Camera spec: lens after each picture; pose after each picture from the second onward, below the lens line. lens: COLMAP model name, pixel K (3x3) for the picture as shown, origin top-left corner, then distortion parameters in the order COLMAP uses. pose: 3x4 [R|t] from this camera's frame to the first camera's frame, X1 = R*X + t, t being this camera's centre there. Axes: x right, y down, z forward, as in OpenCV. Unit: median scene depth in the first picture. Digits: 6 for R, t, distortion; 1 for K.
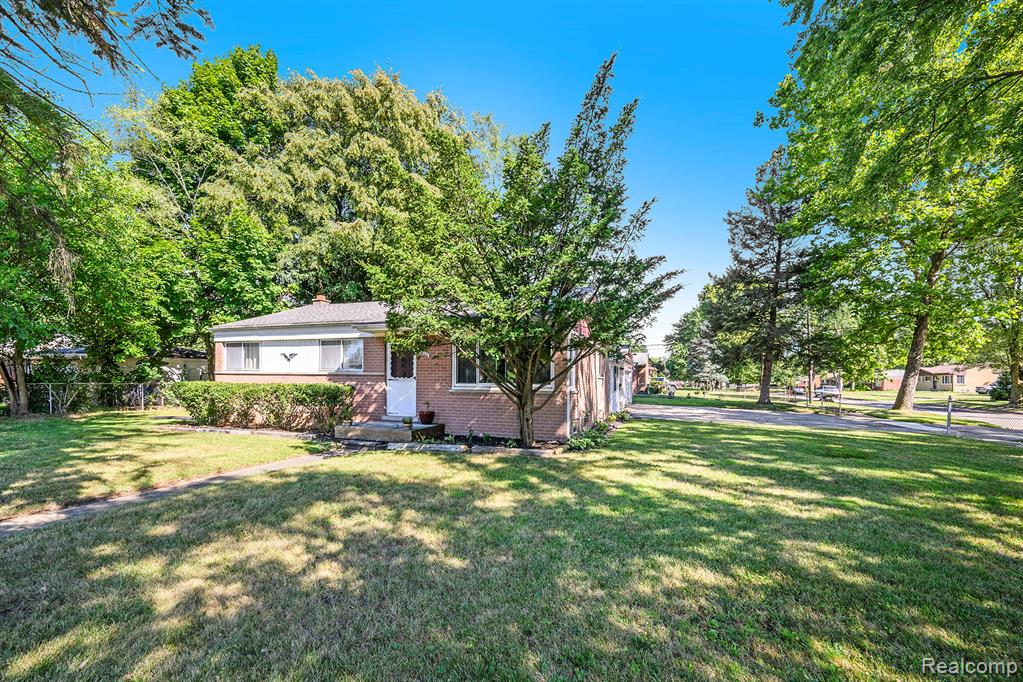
lens RADIAL K [[406.0, 0, 545.9], [0, 406.0, 367.1], [0, 0, 1]] dist [0.008517, -0.001060]
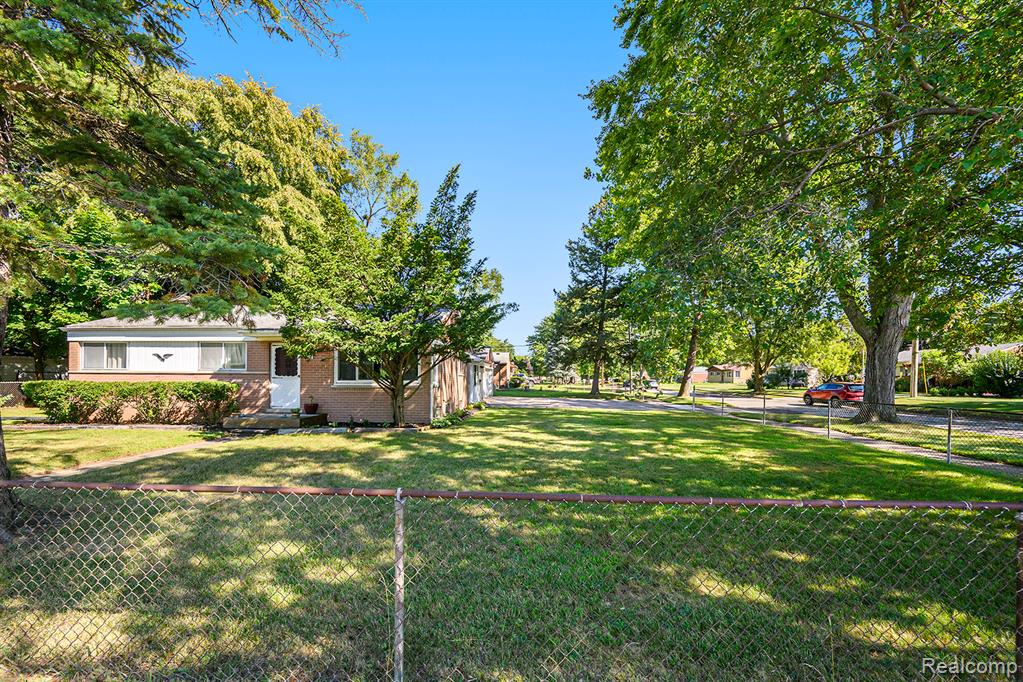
lens RADIAL K [[406.0, 0, 529.9], [0, 406.0, 361.4], [0, 0, 1]] dist [0.008517, -0.001060]
pose [[0.965646, 0.002458, 0.259850, 0.012212], [-0.001302, 0.999988, -0.004619, -0.008356], [-0.259858, 0.004122, 0.965638, -0.225199]]
